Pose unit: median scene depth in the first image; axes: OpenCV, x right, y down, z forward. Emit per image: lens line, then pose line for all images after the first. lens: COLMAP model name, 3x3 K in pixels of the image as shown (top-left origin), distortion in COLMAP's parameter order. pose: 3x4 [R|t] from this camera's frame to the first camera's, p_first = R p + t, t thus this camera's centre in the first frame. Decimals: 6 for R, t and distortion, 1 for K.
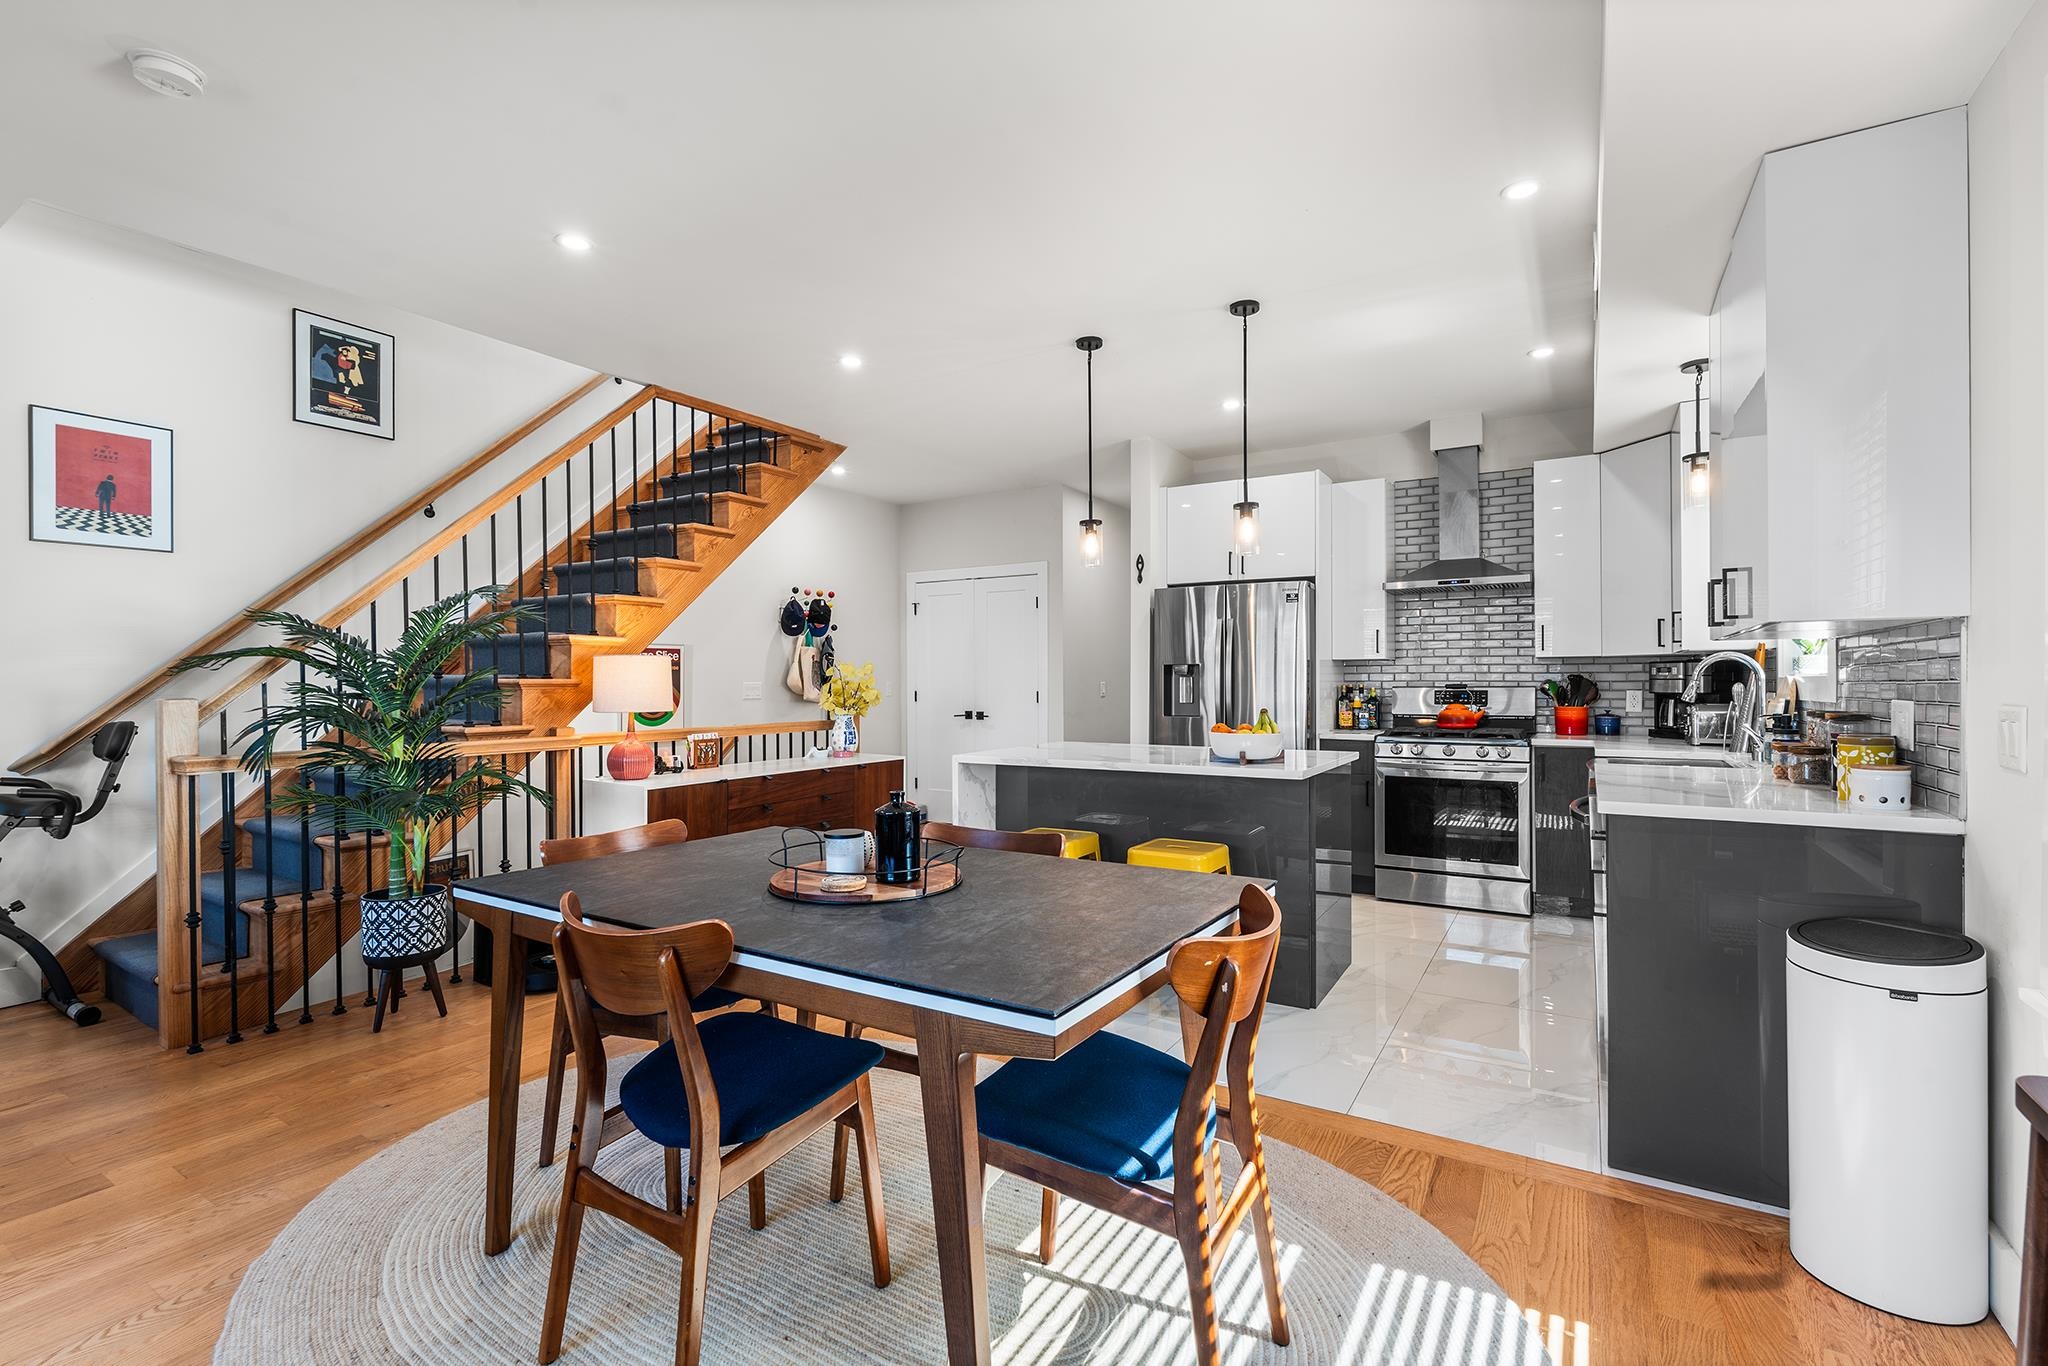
lens RADIAL K [[922.4, 0, 1026.2], [0, 922.4, 693.1], [0, 0, 1]] dist [-0.002725, 0.000299]
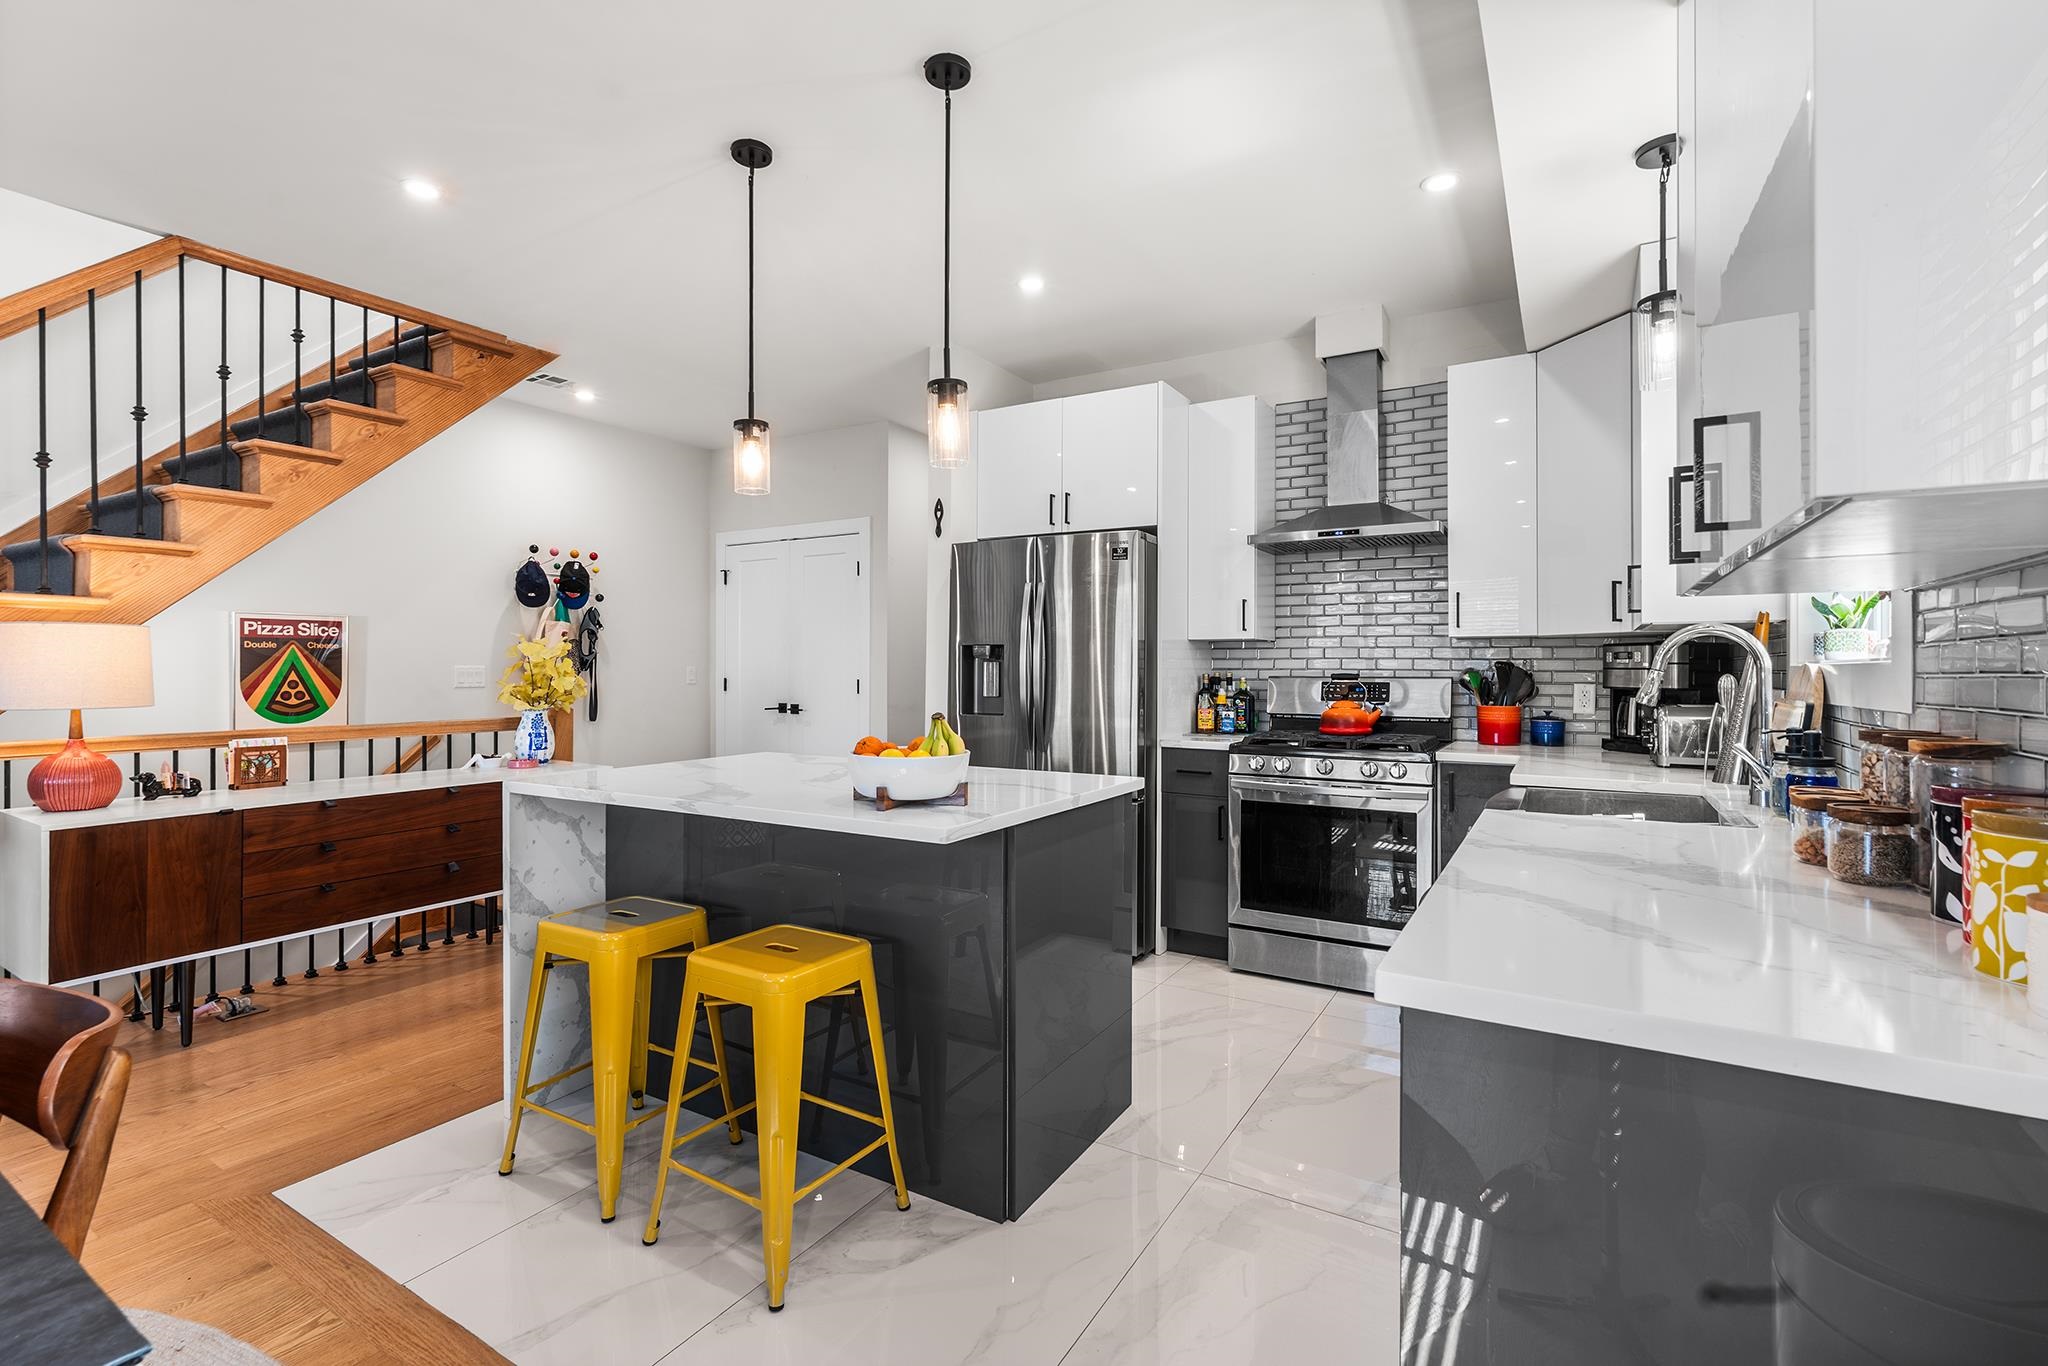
lens RADIAL K [[927.8, 0, 1025.8], [0, 927.8, 678.5], [0, 0, 1]] dist [-0.004318, -0.000153]
pose [[0.999927, 0.005911, 0.010545, 0.211784], [-0.005894, 0.999981, -0.001666, -0.003292], [-0.010555, 0.001604, 0.999943, 0.274564]]
